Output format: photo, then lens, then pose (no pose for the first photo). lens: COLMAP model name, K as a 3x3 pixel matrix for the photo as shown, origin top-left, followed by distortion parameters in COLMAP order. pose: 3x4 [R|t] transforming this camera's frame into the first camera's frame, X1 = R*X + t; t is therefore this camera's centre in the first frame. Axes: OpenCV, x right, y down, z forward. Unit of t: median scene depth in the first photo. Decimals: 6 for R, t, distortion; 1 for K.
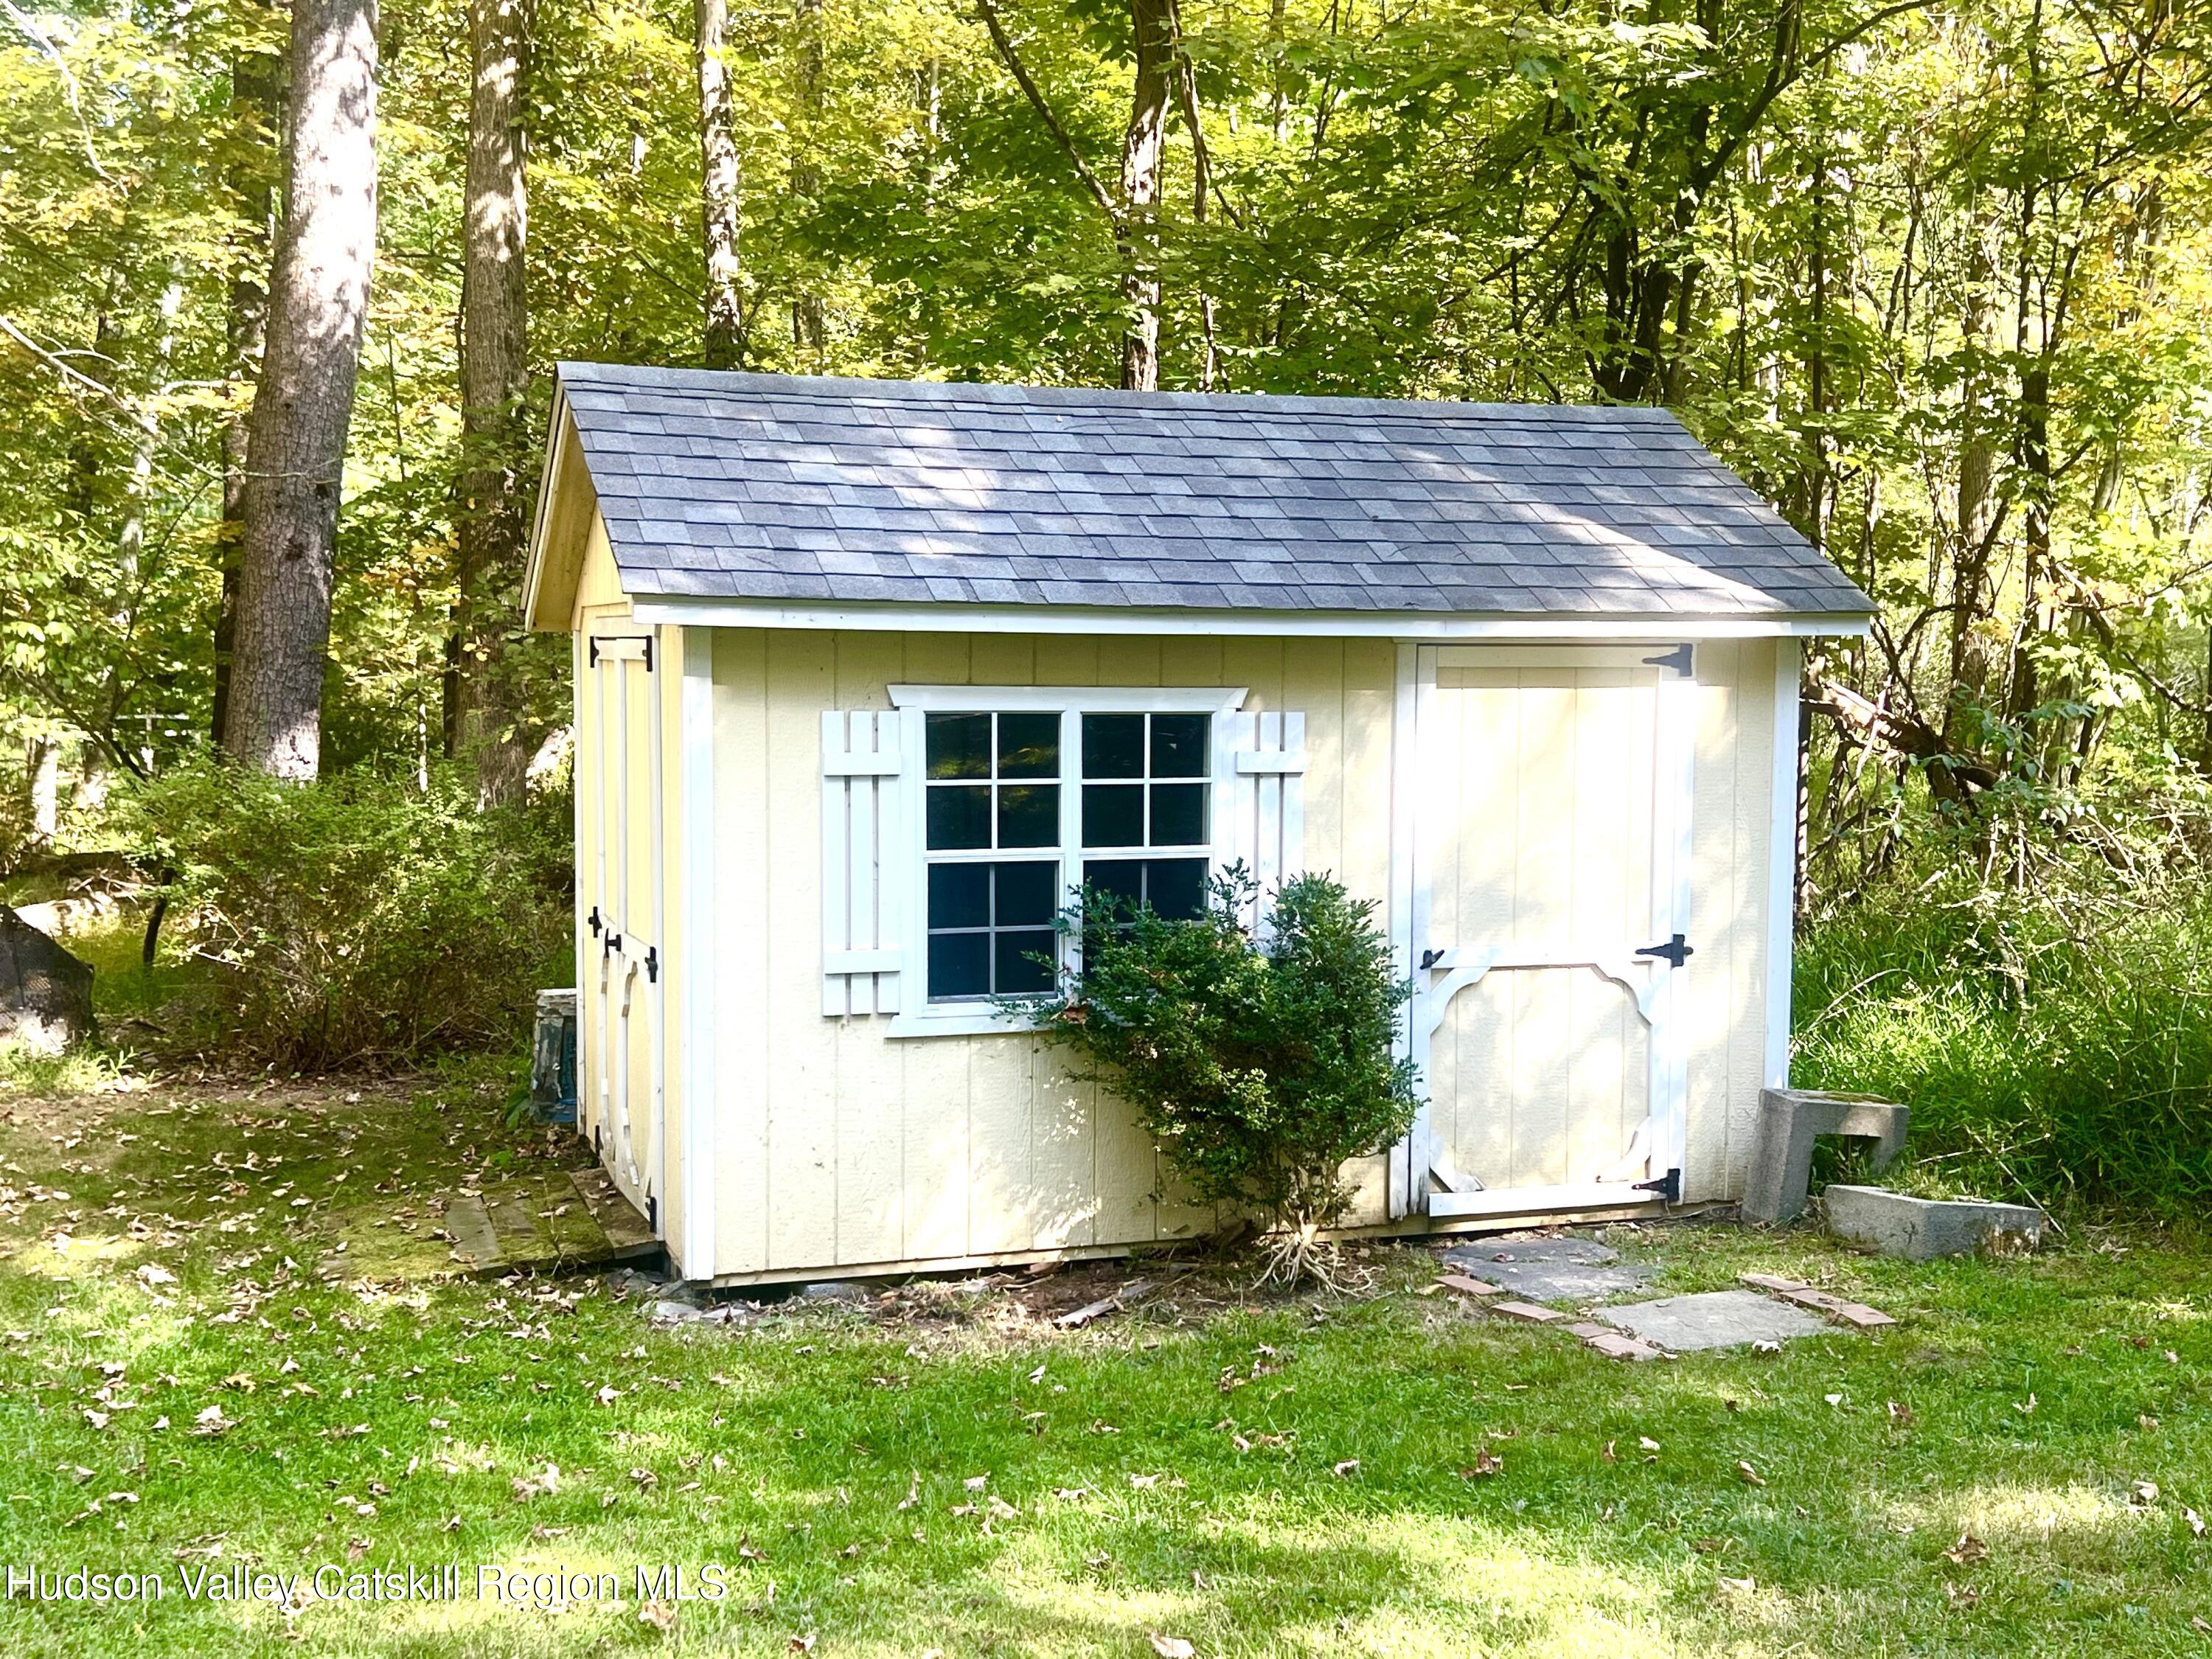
lens RADIAL K [[2536.9, 0, 1107.6], [0, 2536.9, 831.3], [0, 0, 1]] dist [-0.007958, 0.000000]
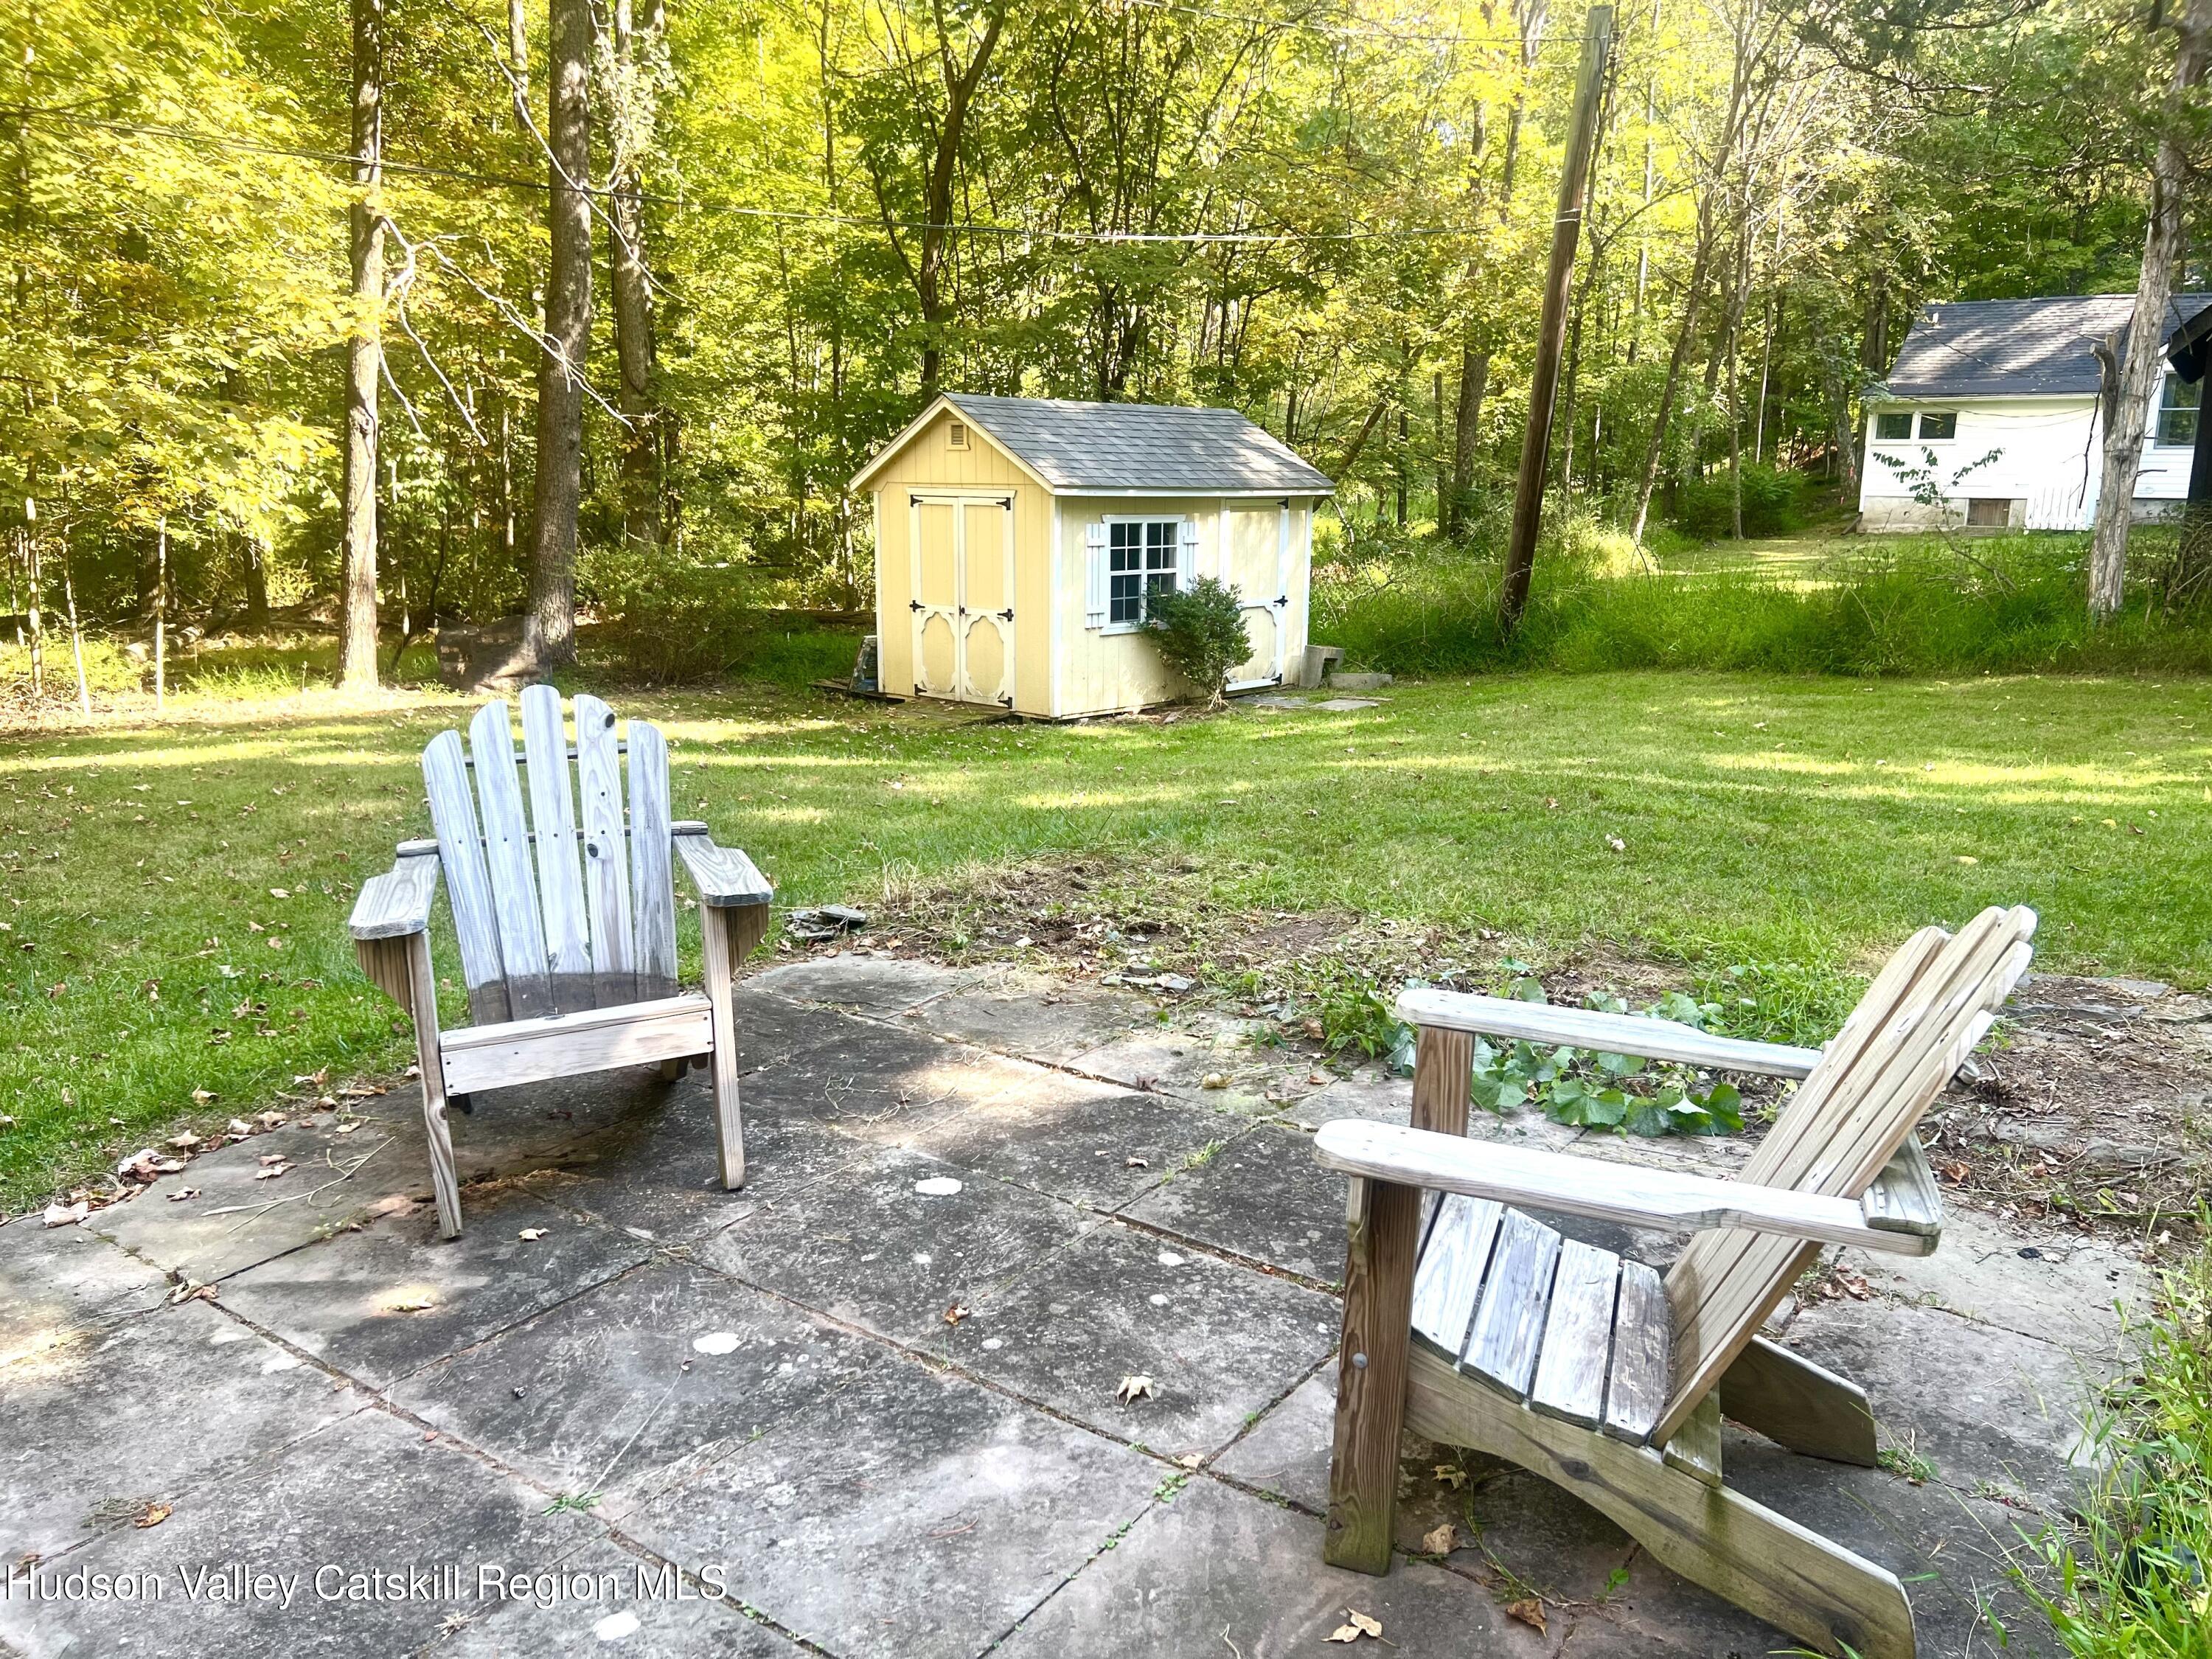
lens RADIAL K [[1663.3, 0, 1103.0], [0, 1663.3, 829.5], [0, 0, 1]] dist [0.007036, -0.022549]
pose [[0.868846, -0.099272, 0.485028, -1.026392], [0.028939, 0.988199, 0.150418, 0.012817], [-0.494236, -0.116654, 0.861465, -0.684226]]
